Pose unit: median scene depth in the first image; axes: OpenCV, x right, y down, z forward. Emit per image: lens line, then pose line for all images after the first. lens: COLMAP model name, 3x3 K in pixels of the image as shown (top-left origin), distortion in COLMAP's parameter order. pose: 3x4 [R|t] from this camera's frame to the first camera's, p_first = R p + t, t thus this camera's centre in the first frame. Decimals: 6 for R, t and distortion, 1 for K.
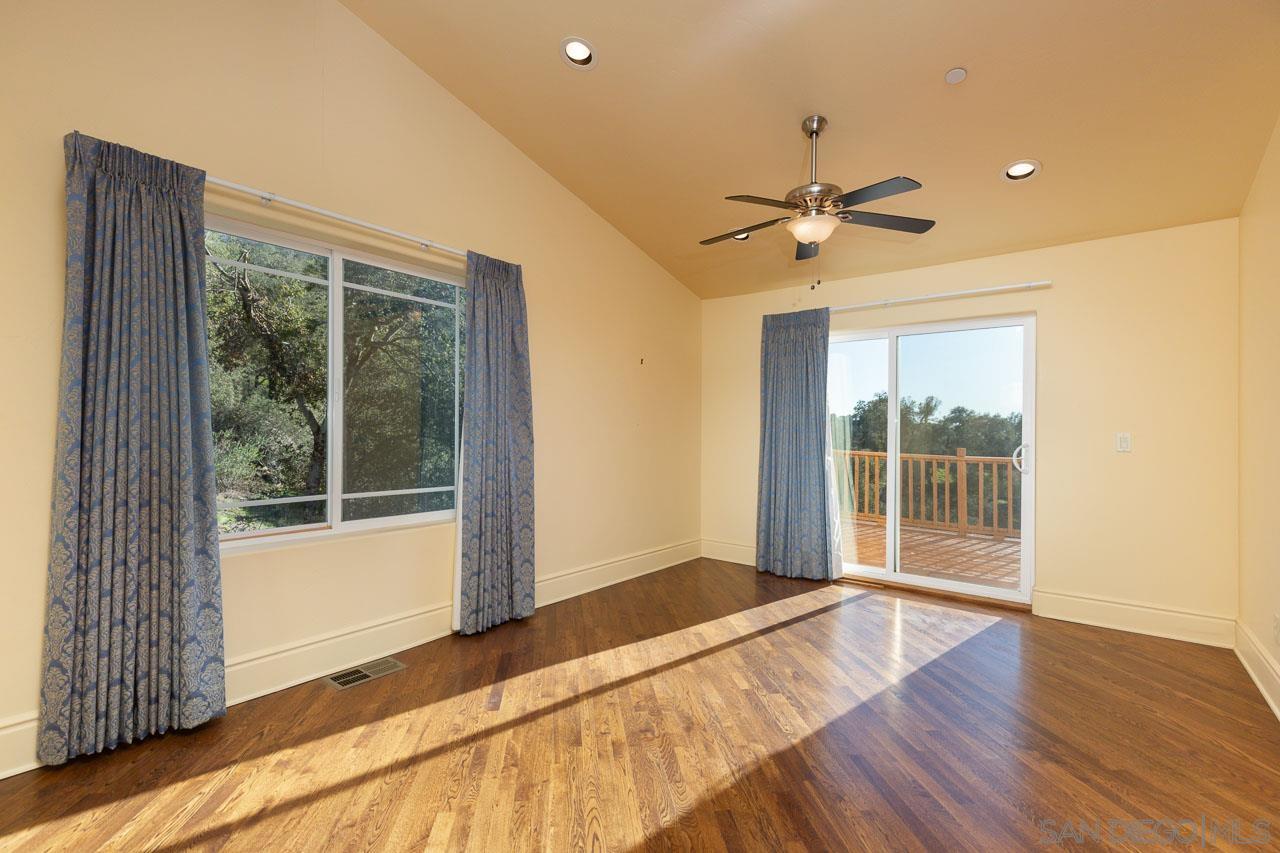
lens RADIAL K [[564.6, 0, 631.3], [0, 564.6, 429.6], [0, 0, 1]] dist [-0.000791, -0.000307]
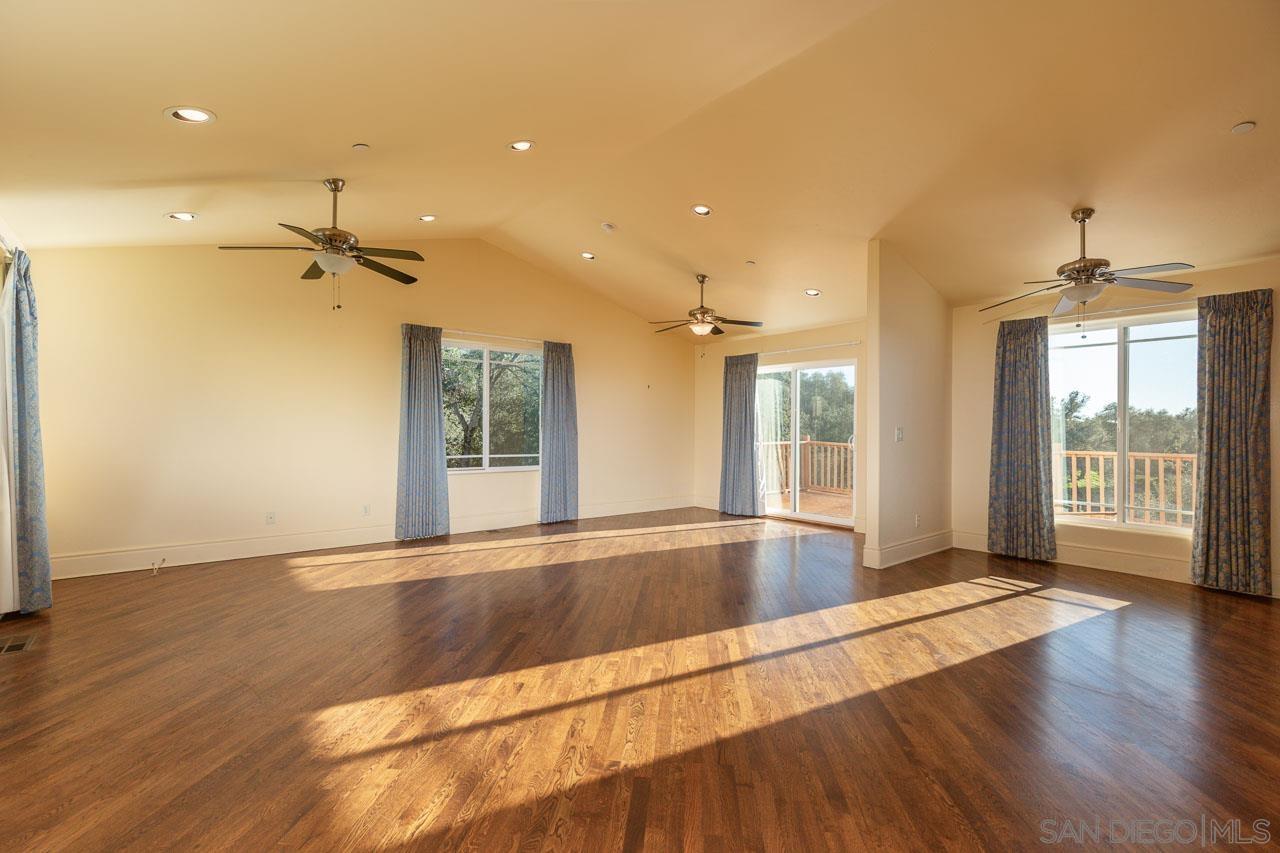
lens RADIAL K [[564.6, 0, 631.3], [0, 564.6, 429.6], [0, 0, 1]] dist [-0.000791, -0.000307]
pose [[0.978513, 0.000644, -0.206184, 0.354338], [-0.000092, 0.999996, 0.002689, 0.005380], [0.206185, -0.002612, 0.978509, -0.757498]]
